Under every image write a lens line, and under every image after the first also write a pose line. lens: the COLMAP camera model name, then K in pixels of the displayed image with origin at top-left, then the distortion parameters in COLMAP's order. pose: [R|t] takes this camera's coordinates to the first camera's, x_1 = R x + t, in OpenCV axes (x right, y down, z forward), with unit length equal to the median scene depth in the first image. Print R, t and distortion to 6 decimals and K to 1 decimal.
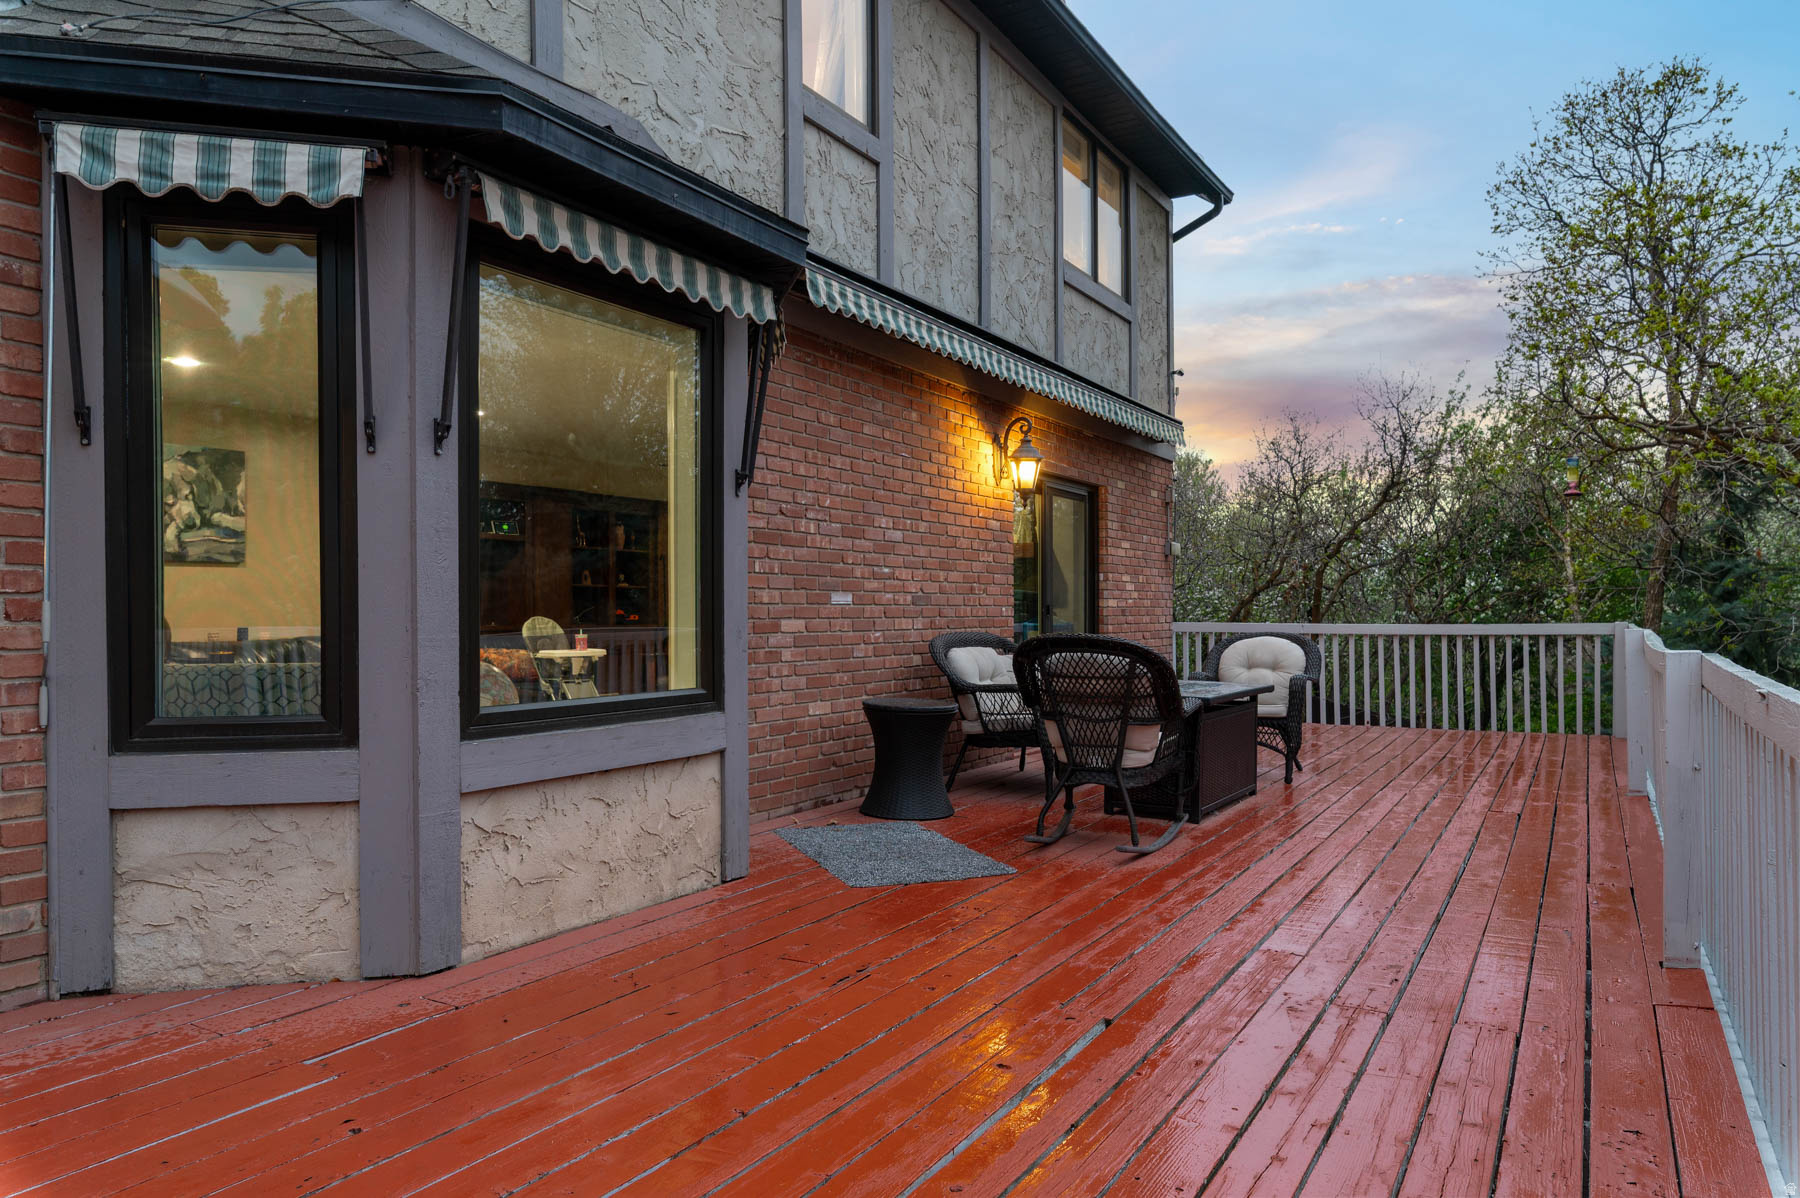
lens RADIAL K [[1196.5, 0, 900.0], [0, 1196.5, 599.0], [0, 0, 1]] dist [-0.000196, 0.000602]
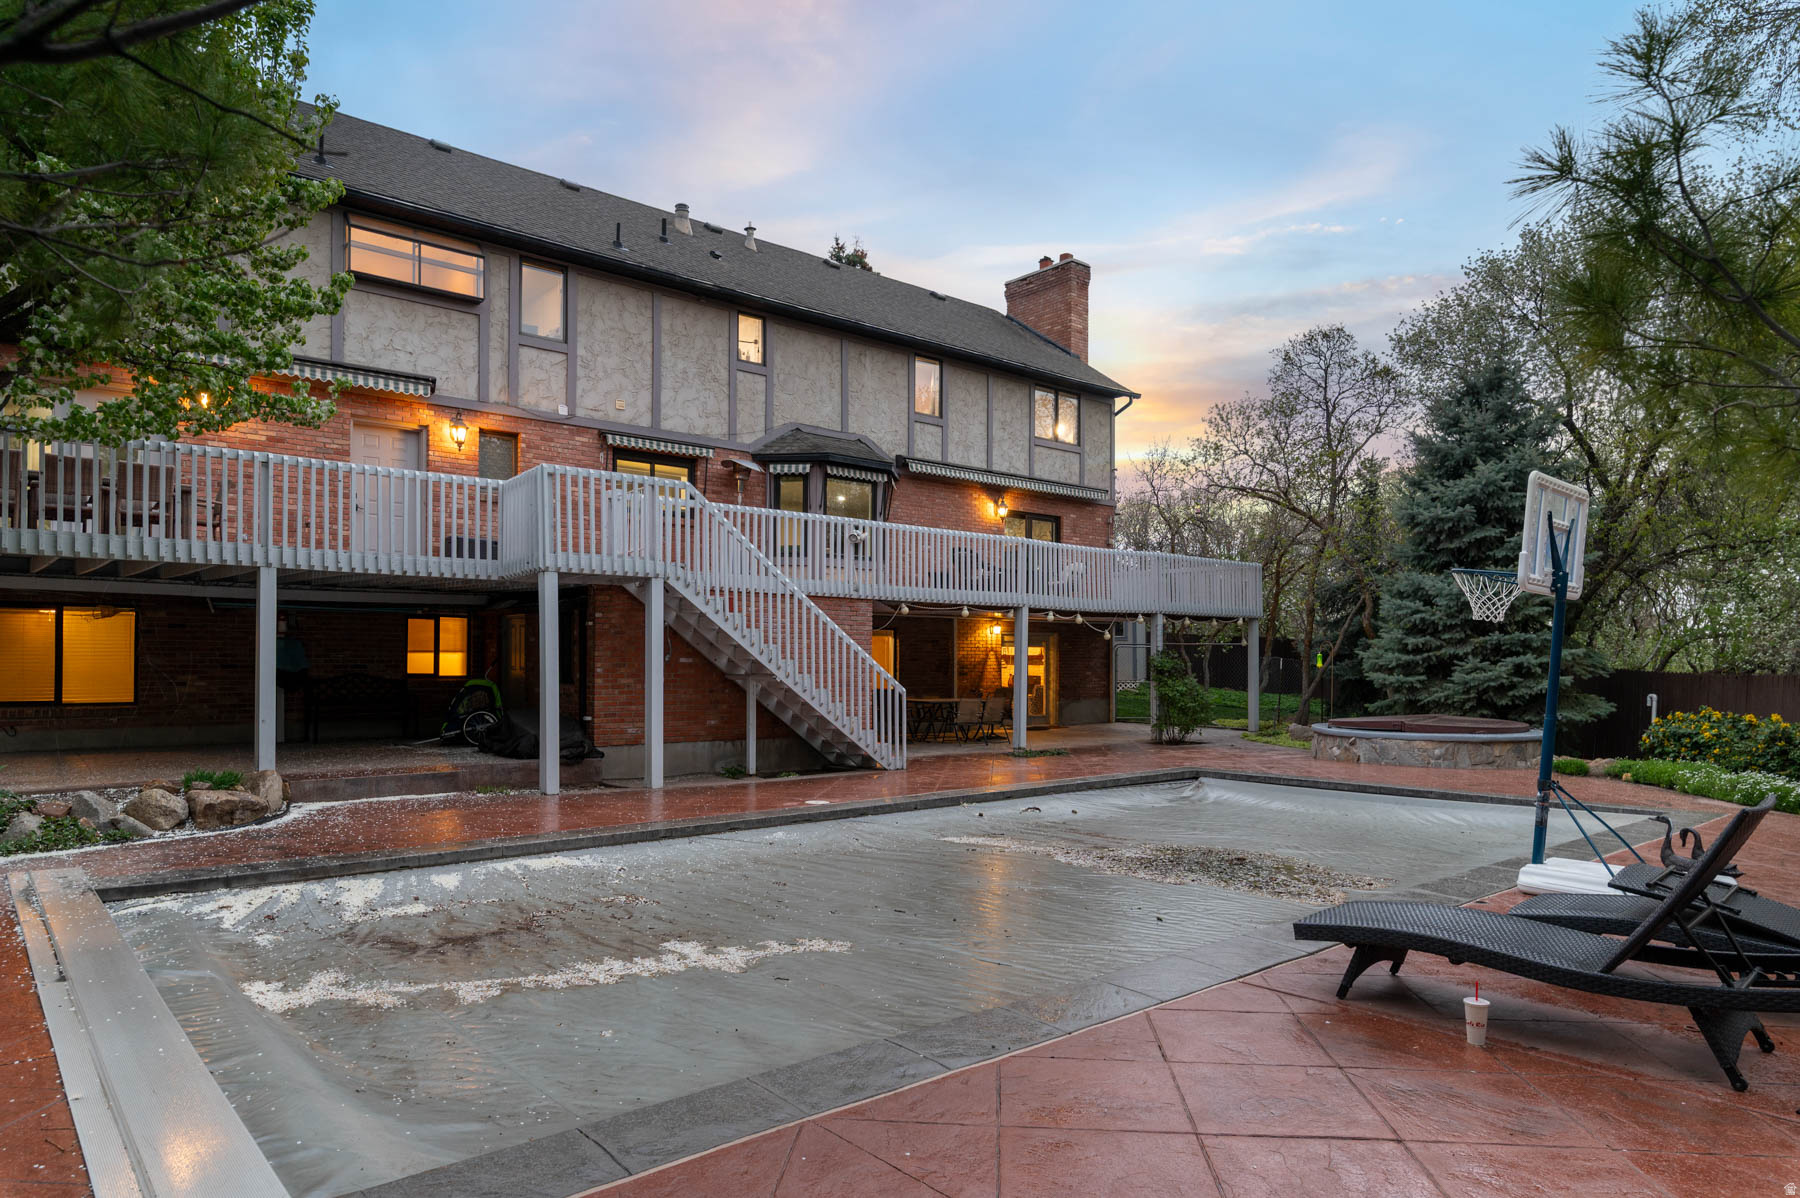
lens RADIAL K [[1117.0, 0, 907.2], [0, 1117.0, 632.6], [0, 0, 1]] dist [-0.001749, 0.000059]
pose [[0.943863, 0.003408, -0.330319, 1.049449], [-0.007558, 0.999908, -0.011279, 0.309109], [0.330250, 0.013142, 0.943802, -2.314769]]
